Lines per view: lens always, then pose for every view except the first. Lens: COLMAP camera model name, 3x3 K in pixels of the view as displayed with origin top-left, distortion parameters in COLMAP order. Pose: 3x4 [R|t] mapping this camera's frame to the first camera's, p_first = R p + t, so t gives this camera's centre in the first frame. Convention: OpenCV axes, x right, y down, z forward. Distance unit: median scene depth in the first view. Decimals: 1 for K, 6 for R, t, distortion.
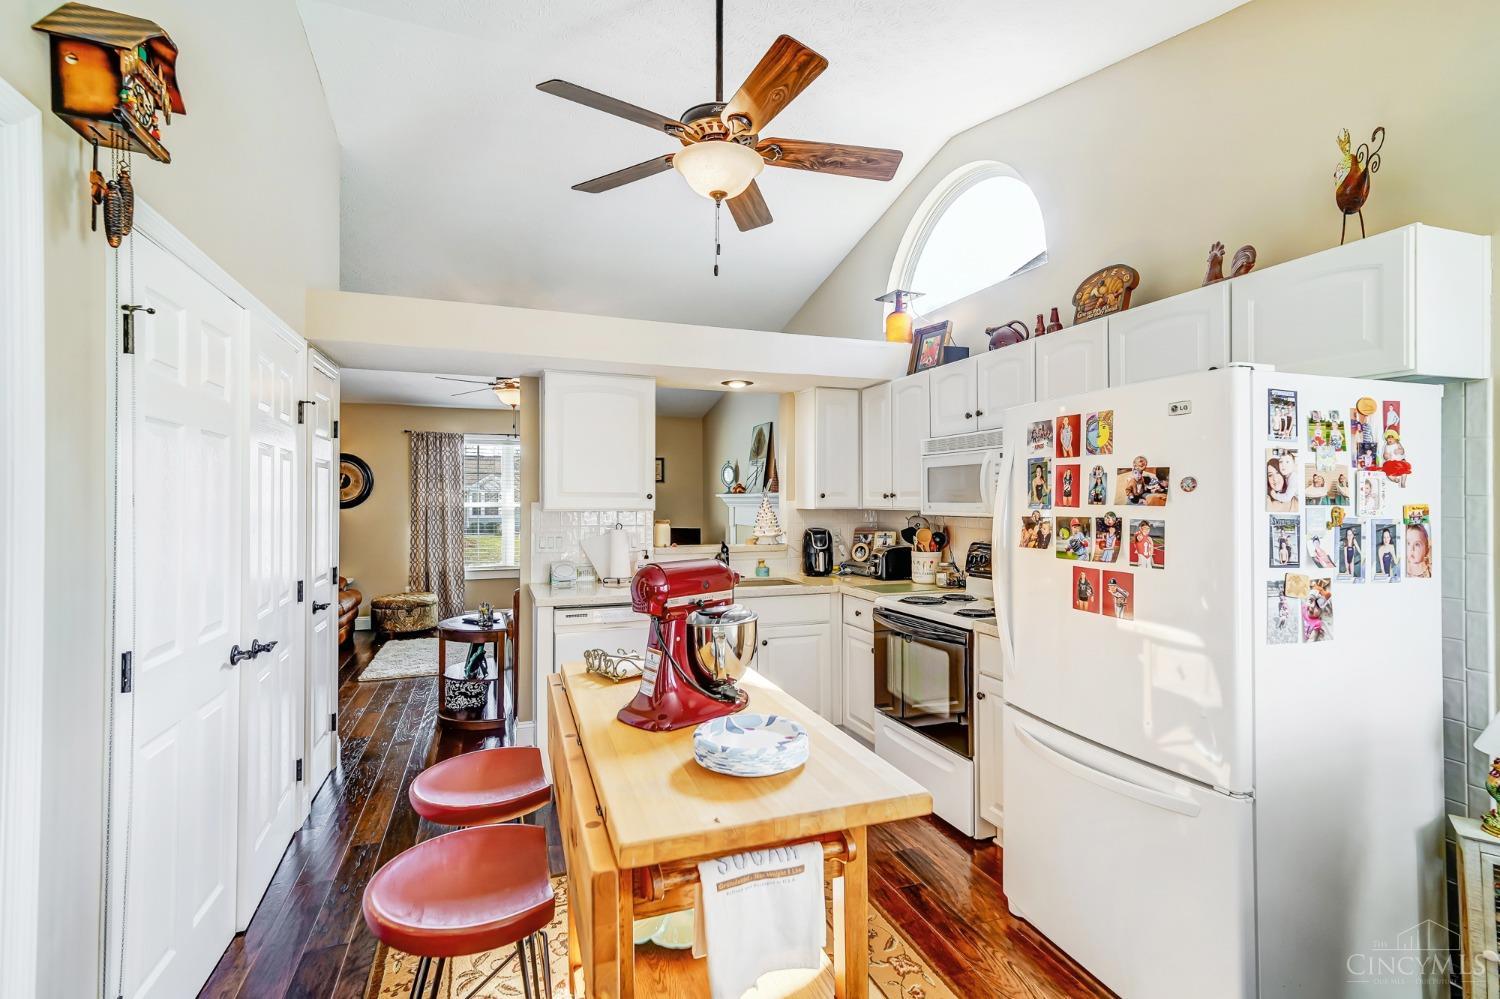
lens RADIAL K [[695.6, 0, 746.8], [0, 695.6, 494.9], [0, 0, 1]] dist [0.019395, 0.000029]
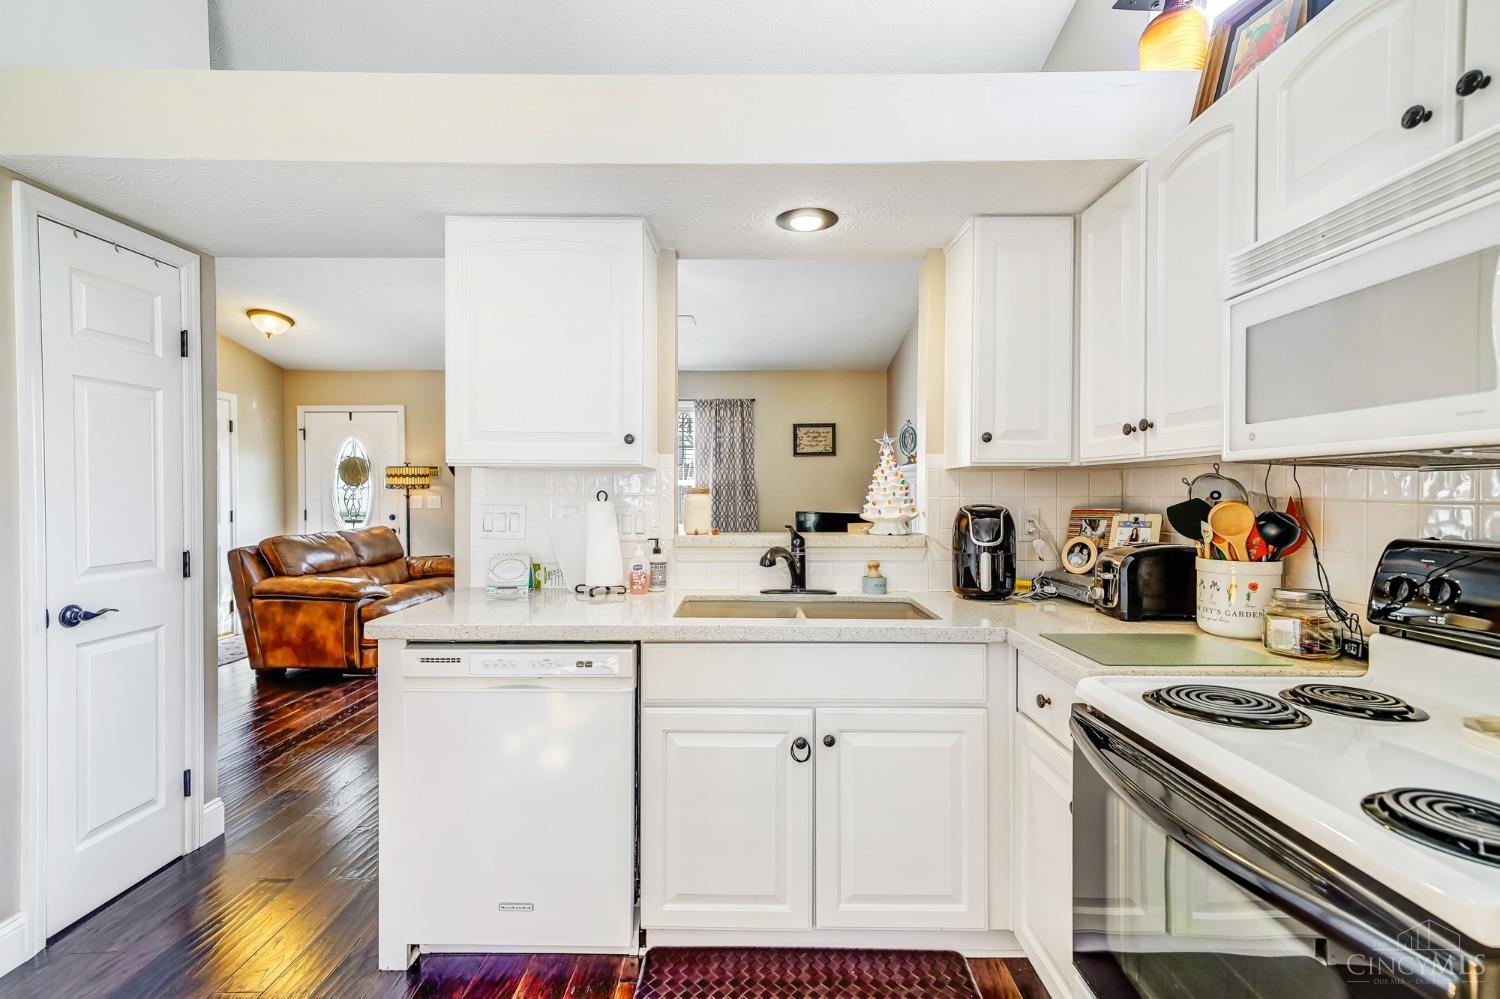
lens RADIAL K [[681.0, 0, 750.0], [0, 681.0, 499.5], [0, 0, 1]] dist [0.003861, 0.000604]
pose [[0.935324, 0.006250, -0.353736, 0.123178], [-0.000035, 0.999846, 0.017572, 0.036468], [0.353791, -0.016423, 0.935180, 0.492531]]
